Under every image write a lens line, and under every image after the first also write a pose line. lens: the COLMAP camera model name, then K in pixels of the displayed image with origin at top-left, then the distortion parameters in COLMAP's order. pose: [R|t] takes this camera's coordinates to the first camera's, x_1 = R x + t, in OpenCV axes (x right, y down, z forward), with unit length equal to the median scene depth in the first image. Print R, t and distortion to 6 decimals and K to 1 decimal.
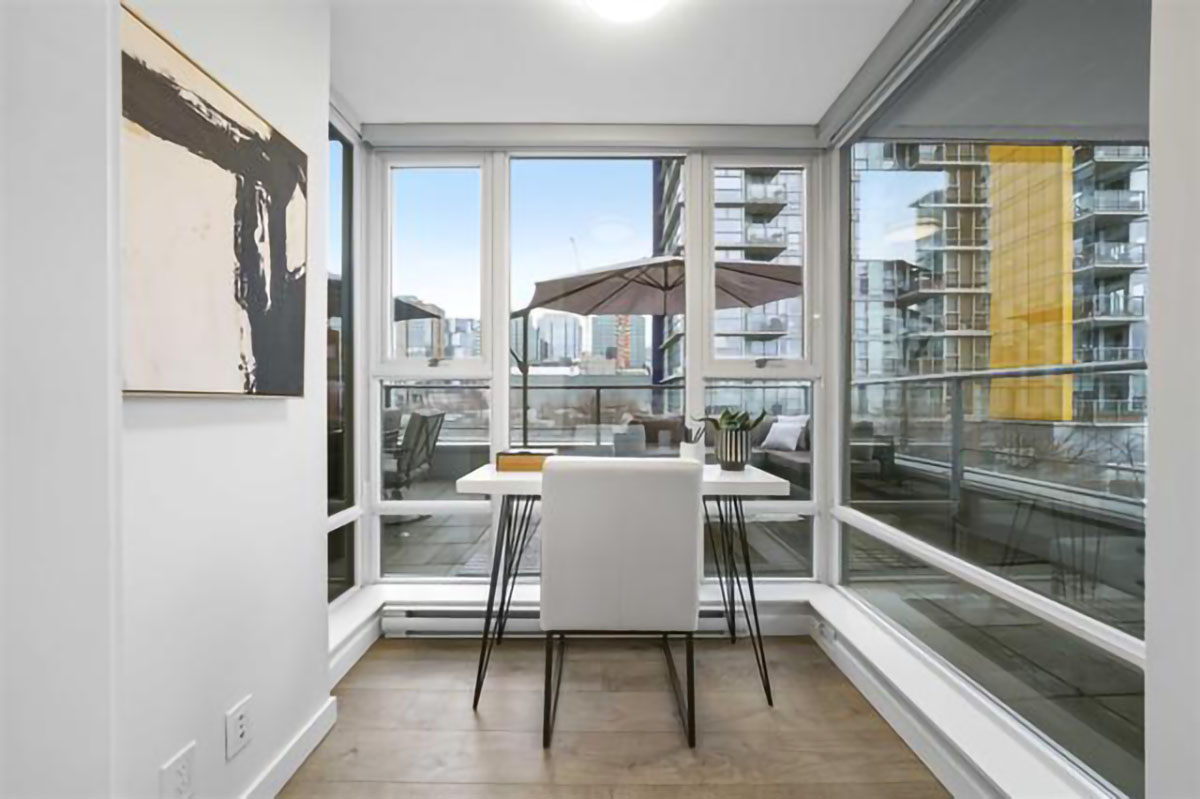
lens RADIAL K [[413.5, 0, 603.6], [0, 413.5, 399.5], [0, 0, 1]] dist [-0.007492, 0.000048]
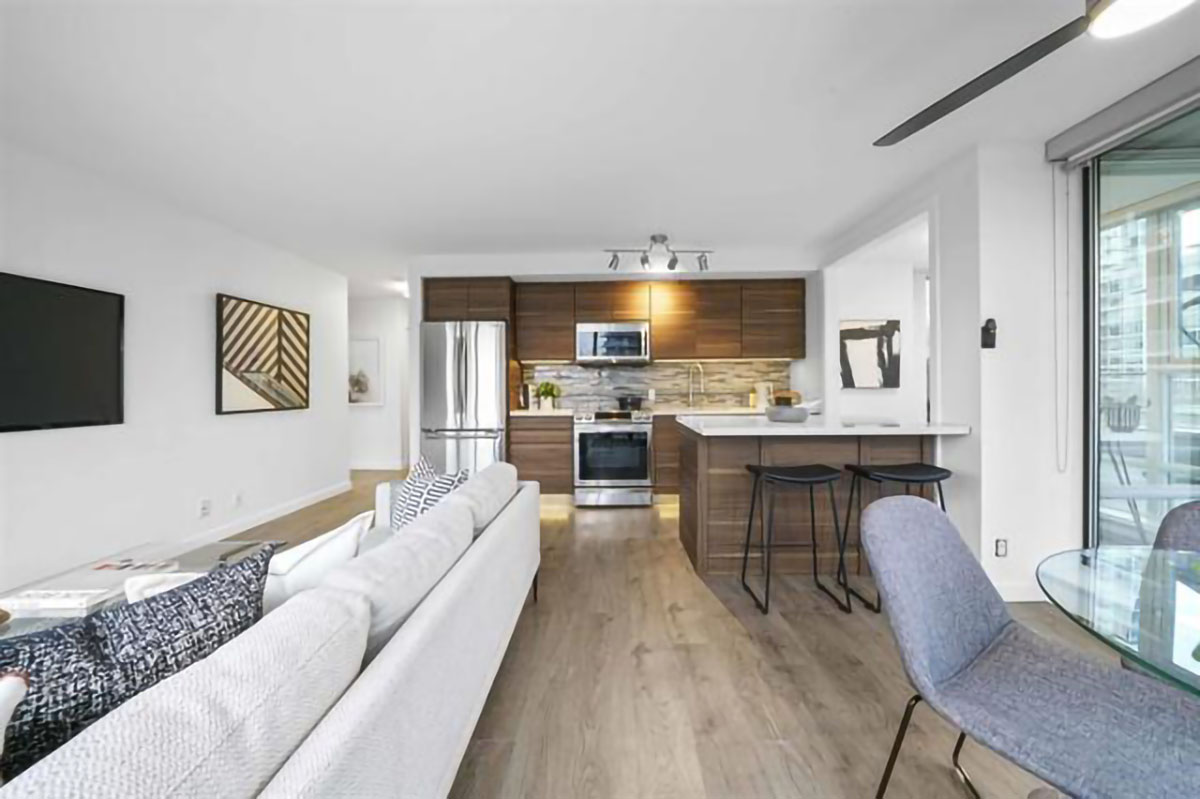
lens RADIAL K [[413.9, 0, 601.7], [0, 413.9, 392.2], [0, 0, 1]] dist [-0.007937, 0.000064]
pose [[-0.032158, 0.012453, -0.999405, 0.131030], [0.009677, 0.999879, 0.012148, -0.001682], [0.999436, -0.009280, -0.032274, -0.065687]]
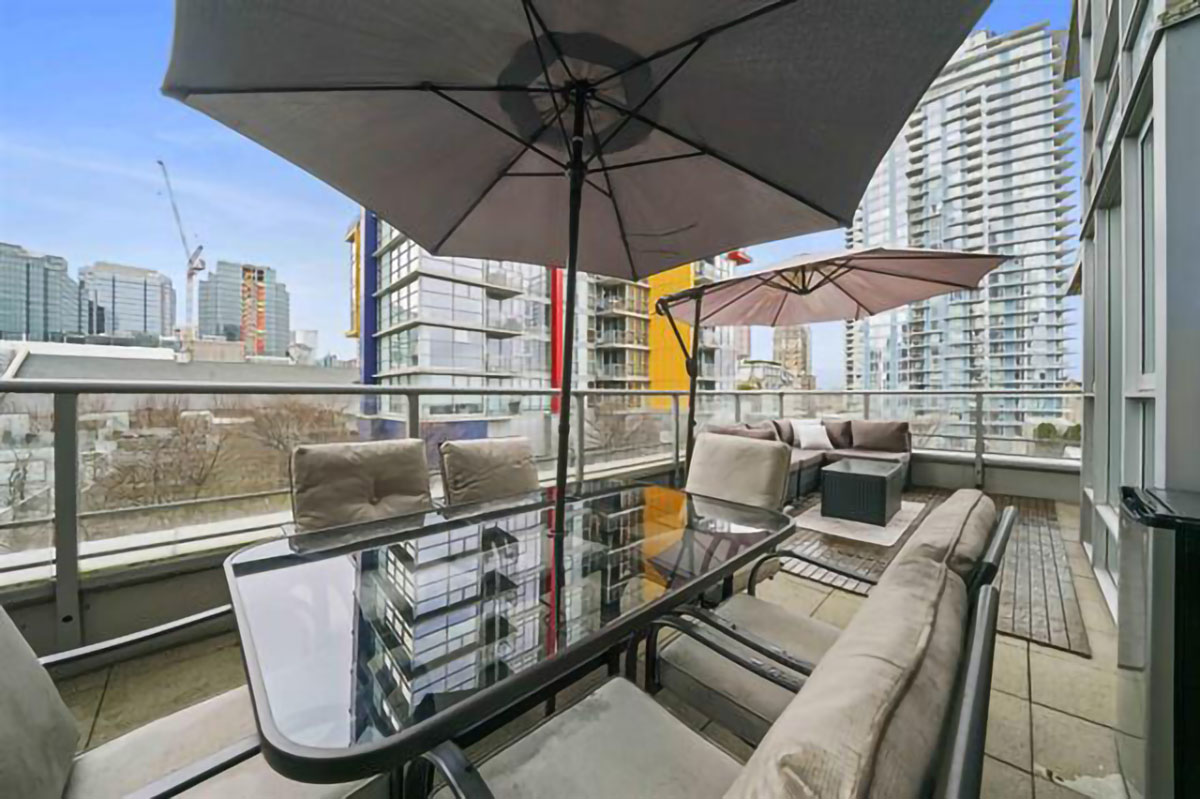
lens RADIAL K [[416.8, 0, 603.2], [0, 416.8, 396.3], [0, 0, 1]] dist [-0.020519, 0.000059]
pose [[0.723304, -0.002399, 0.690526, -0.125893], [0.000699, 0.999996, 0.002742, -0.005226], [-0.690529, -0.001501, 0.723303, 0.097560]]
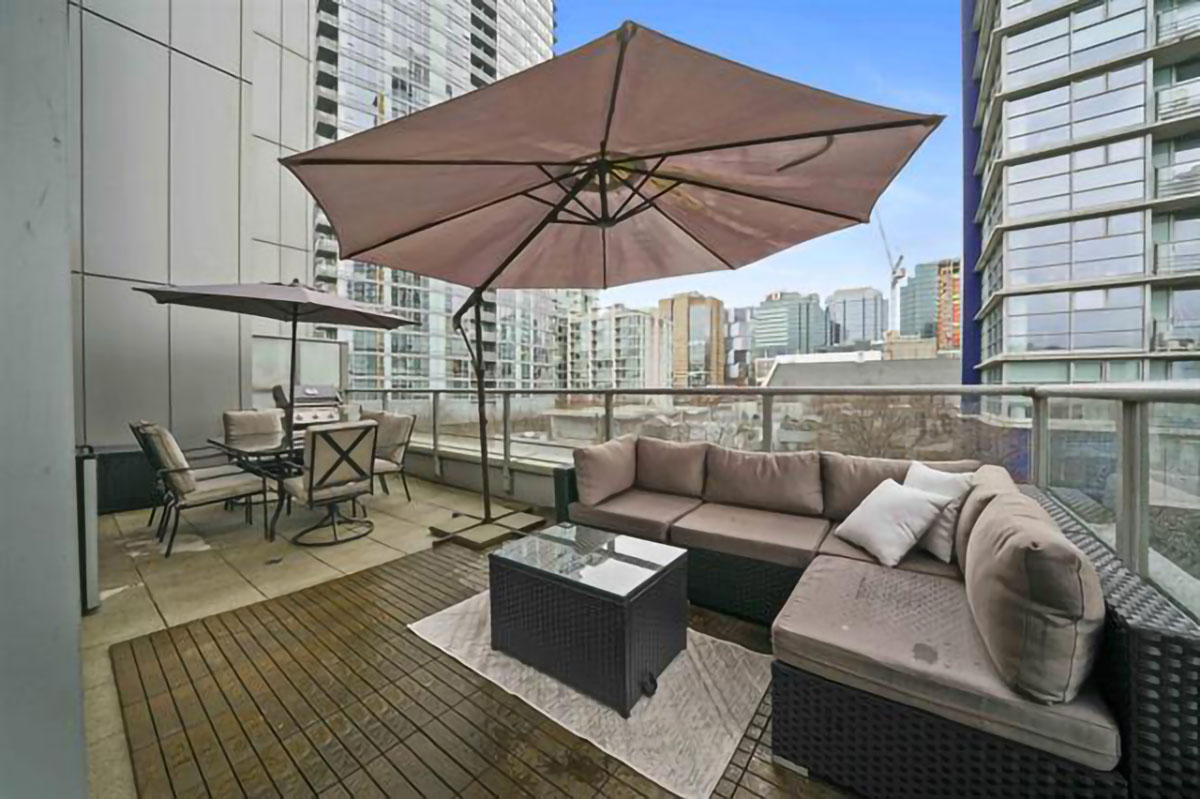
lens RADIAL K [[424.2, 0, 604.8], [0, 424.2, 398.7], [0, 0, 1]] dist [-0.028508, 0.004252]
pose [[0.797308, 0.010677, -0.603478, 0.076980], [0.001461, 0.999806, 0.019620, -0.005850], [0.603570, -0.016525, 0.797138, 0.083810]]
